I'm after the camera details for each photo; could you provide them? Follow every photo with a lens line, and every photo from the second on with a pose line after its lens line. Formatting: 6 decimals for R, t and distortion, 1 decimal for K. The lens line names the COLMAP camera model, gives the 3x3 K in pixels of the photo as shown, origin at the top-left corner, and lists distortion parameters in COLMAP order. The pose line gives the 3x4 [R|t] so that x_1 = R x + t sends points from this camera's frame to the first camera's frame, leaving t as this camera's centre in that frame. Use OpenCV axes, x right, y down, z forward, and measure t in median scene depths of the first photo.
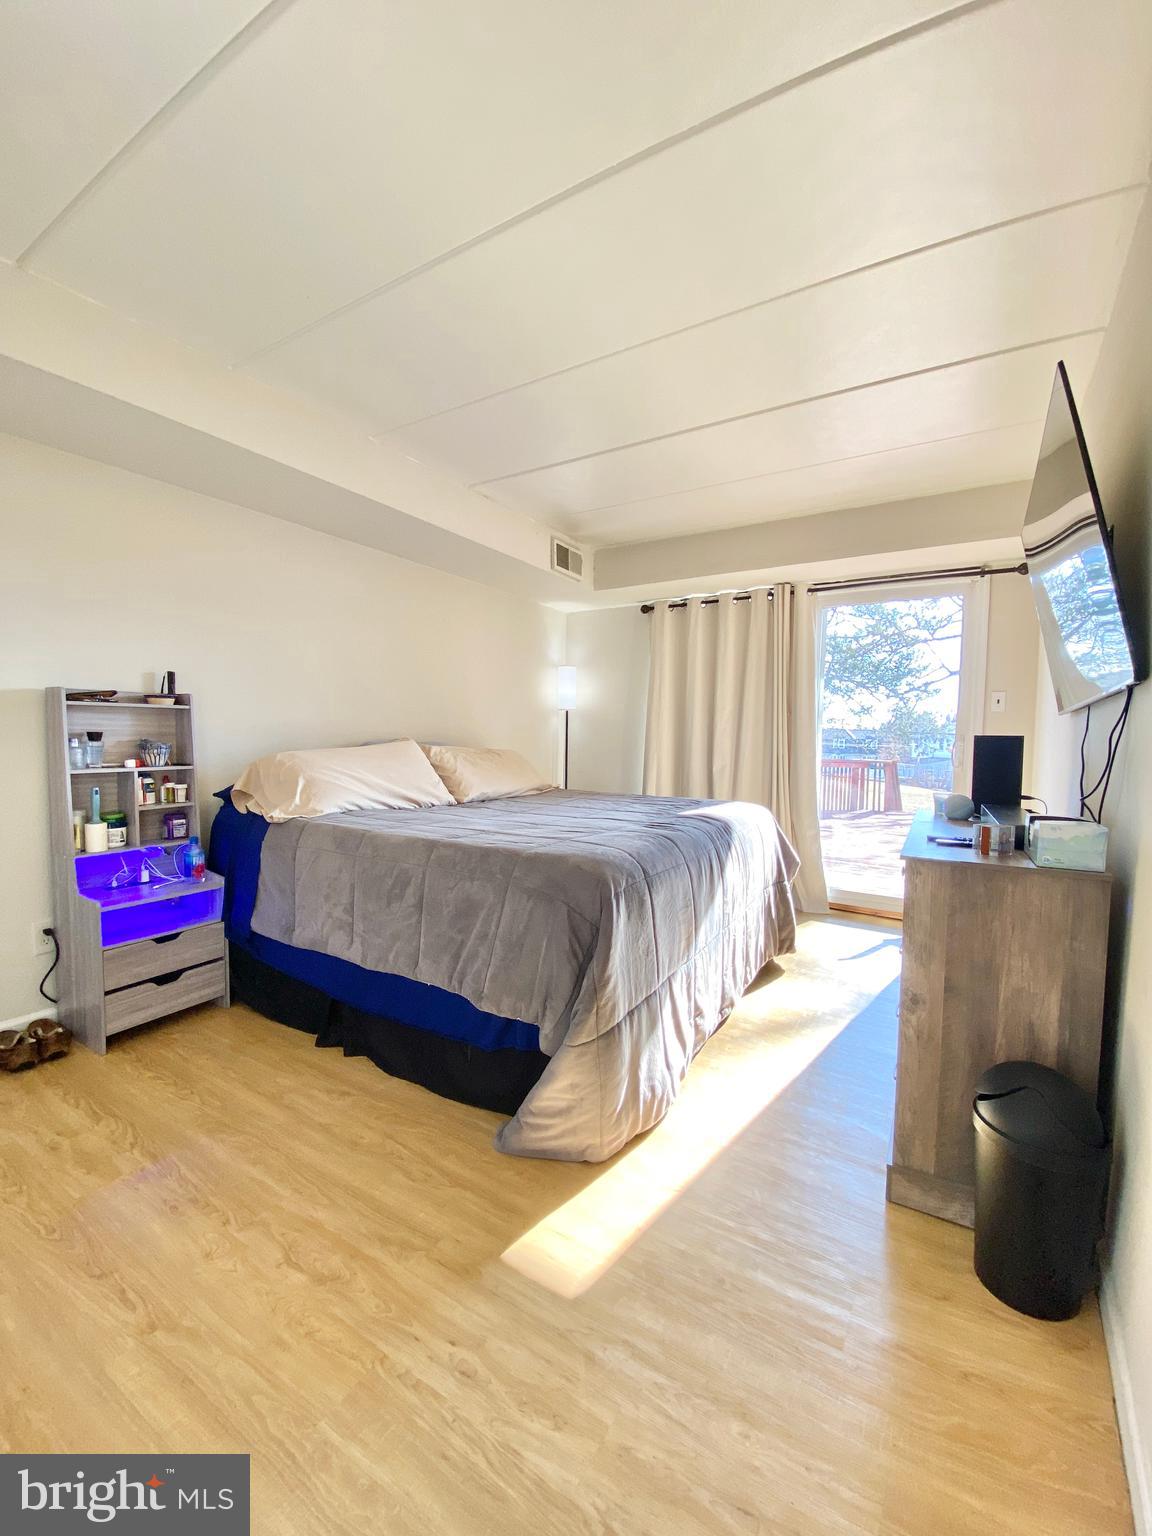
lens RADIAL K [[619.5, 0, 576.6], [0, 619.5, 770.4], [0, 0, 1]] dist [0.018567, -0.018840]
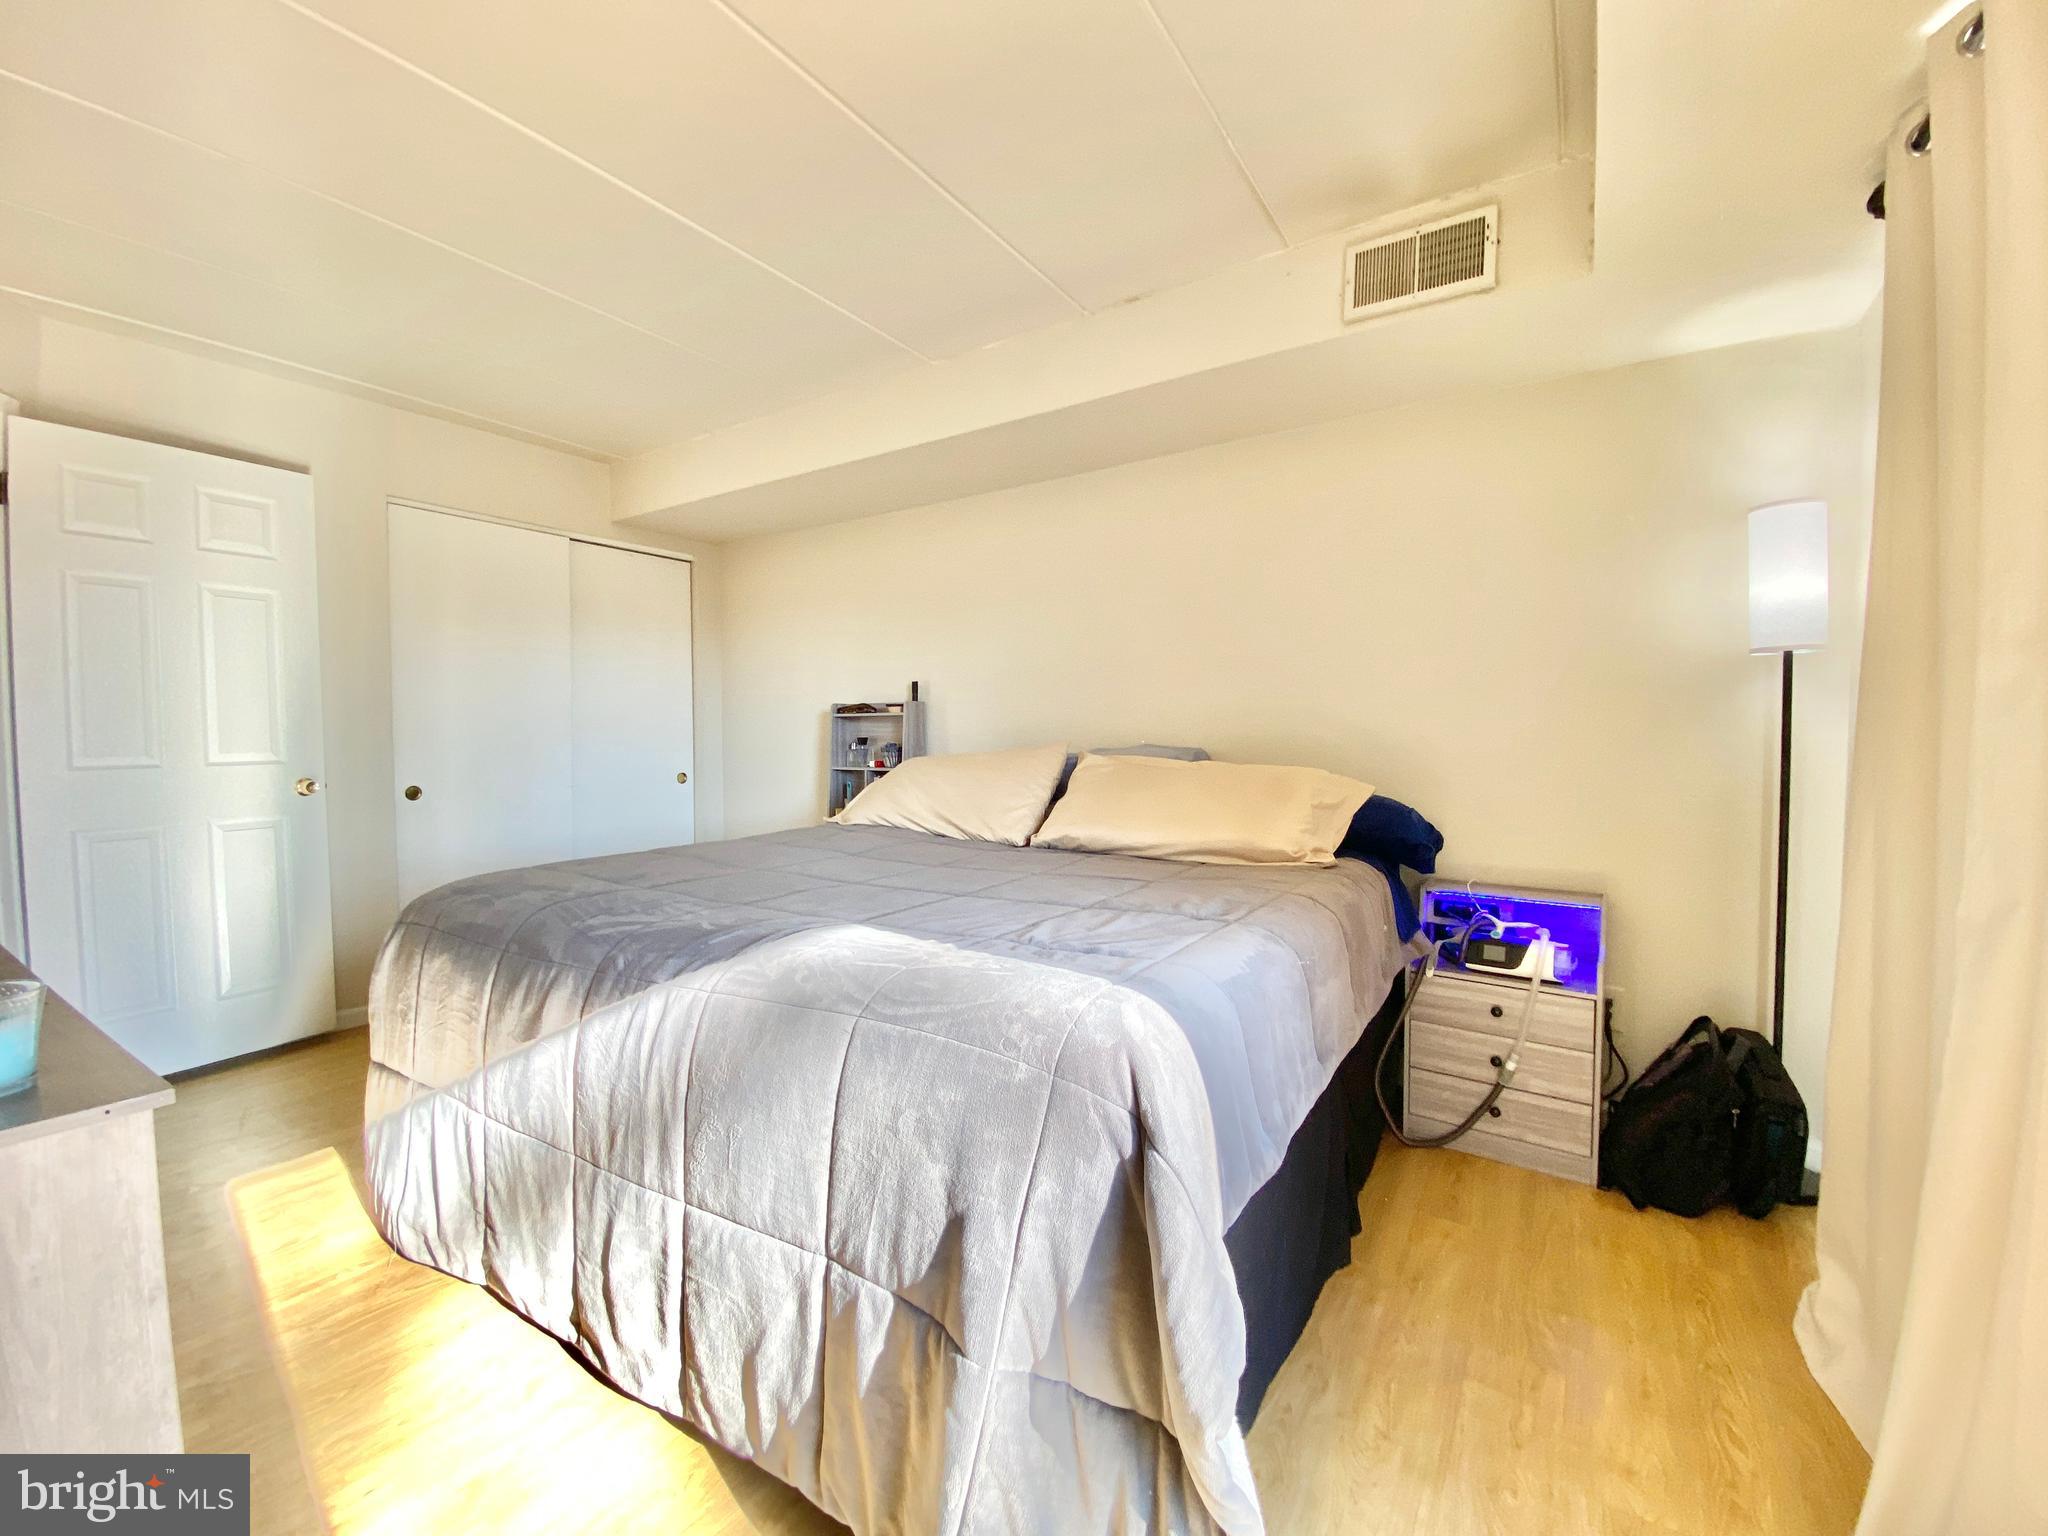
lens RADIAL K [[826.0, 0, 1026.4], [0, 826.0, 764.7], [0, 0, 1]] dist [0.018567, -0.018840]
pose [[-0.009450, 0.020988, -0.999735, 0.879255], [-0.054149, 0.998302, 0.021469, -0.064331], [0.998488, 0.054337, -0.008297, 1.399045]]
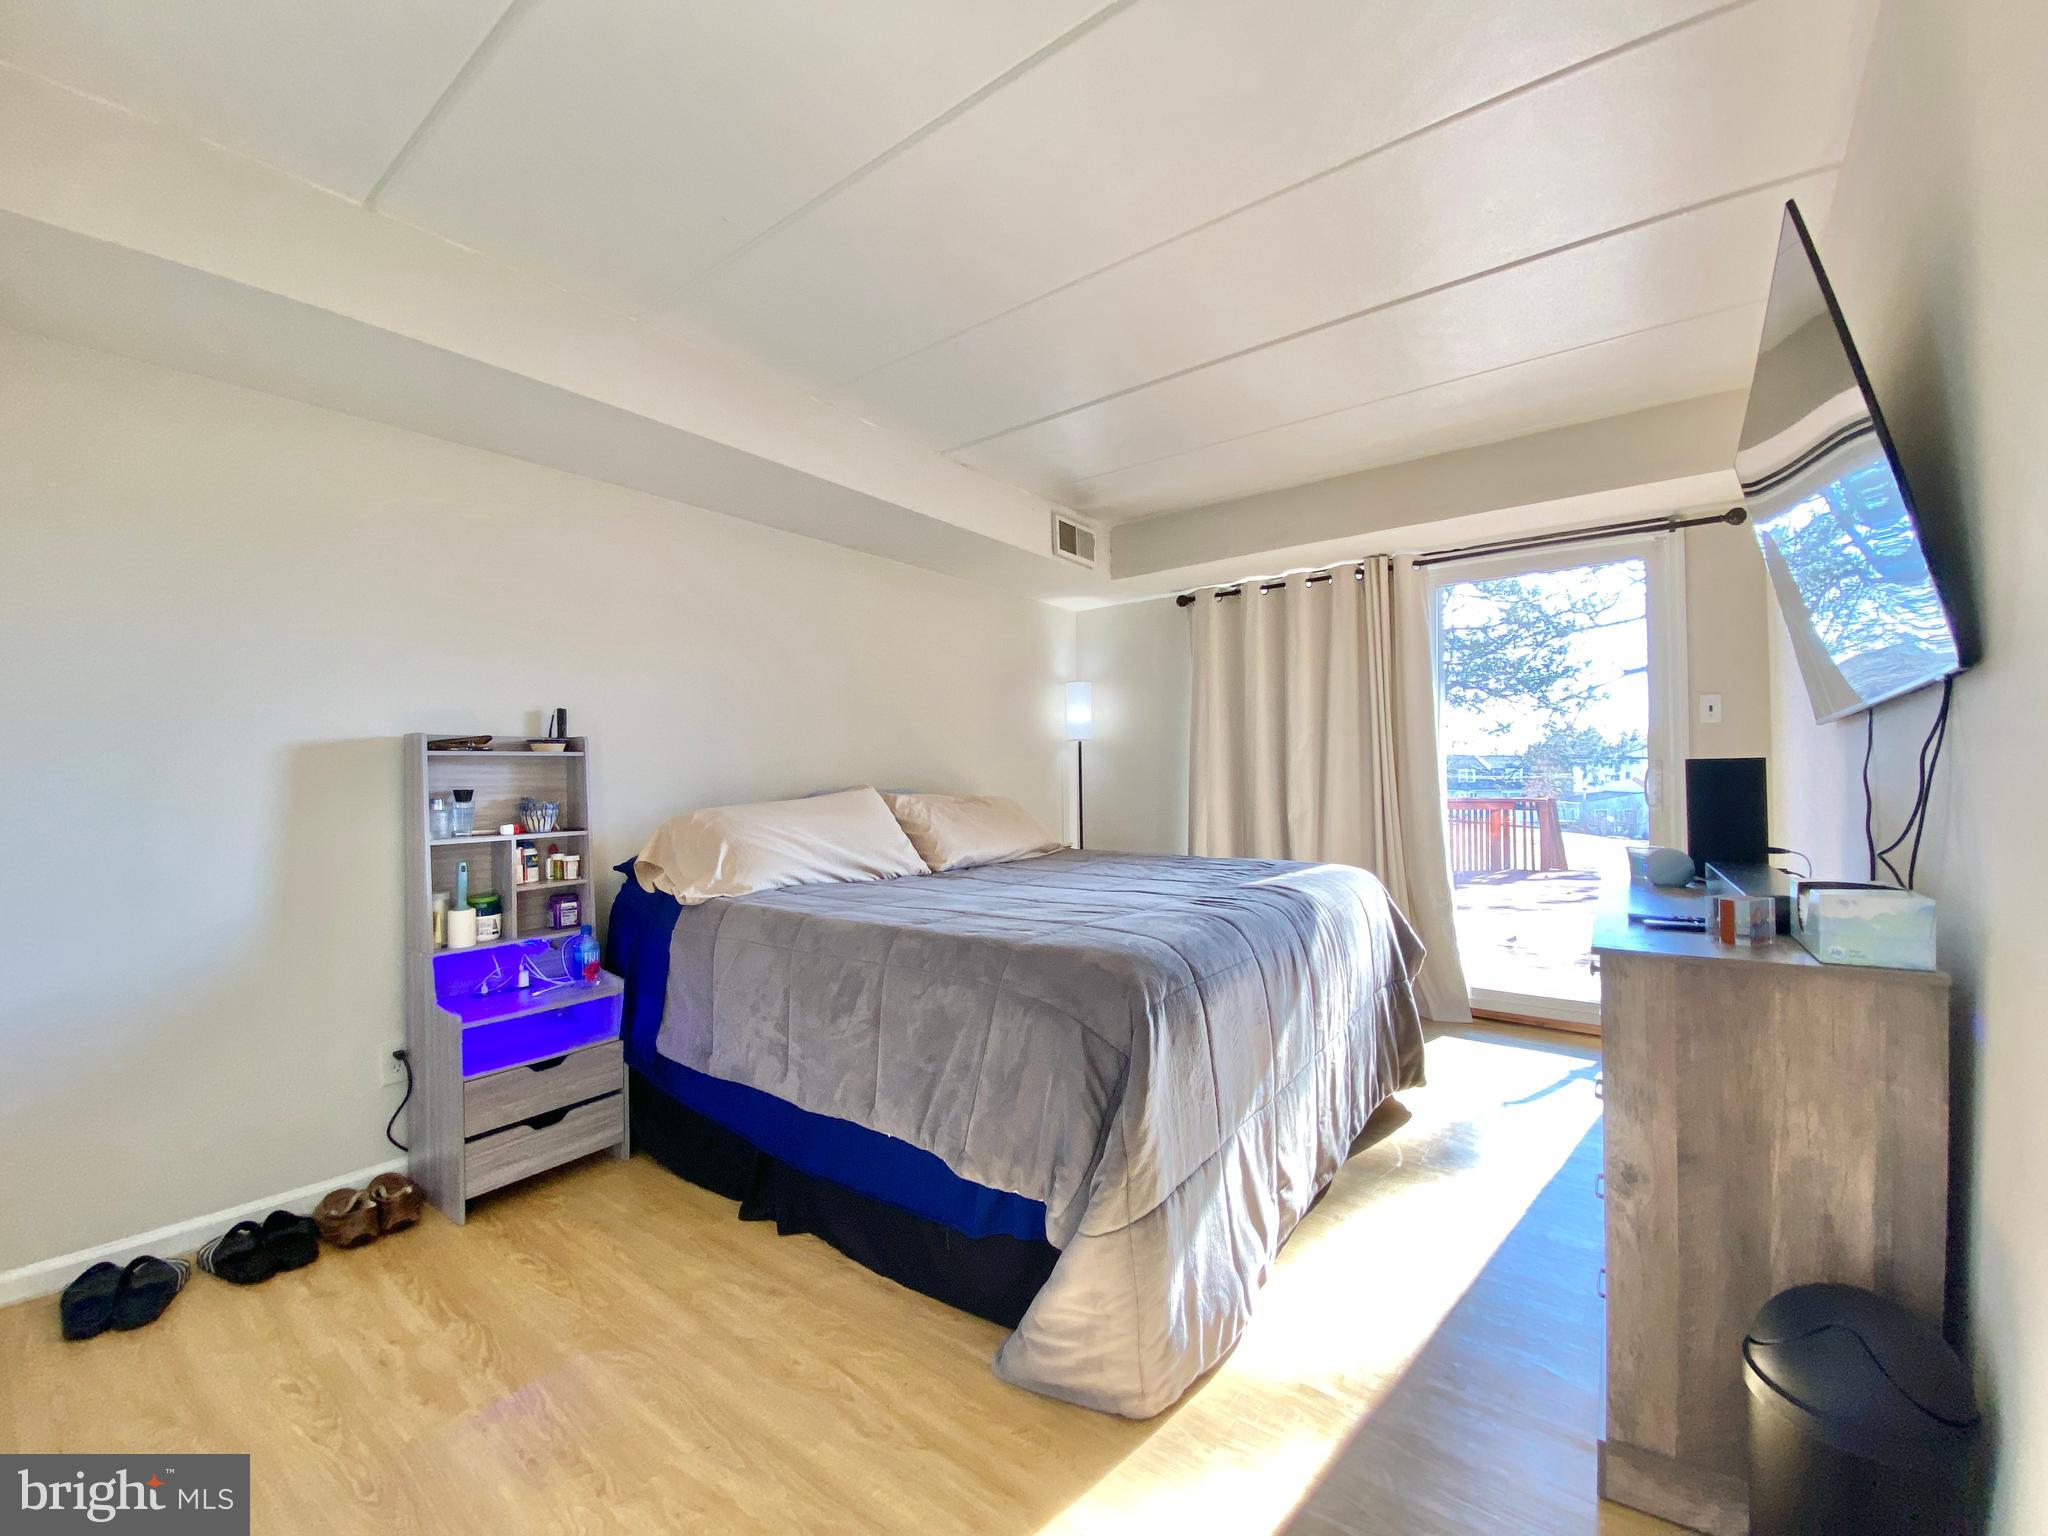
lens RADIAL K [[826.0, 0, 1018.9], [0, 826.0, 765.3], [0, 0, 1]] dist [0.018567, -0.018840]
pose [[0.995036, -0.030055, -0.094867, 0.008704], [0.023475, 0.997289, -0.069734, -0.004493], [0.096706, 0.067161, 0.993045, 0.045510]]
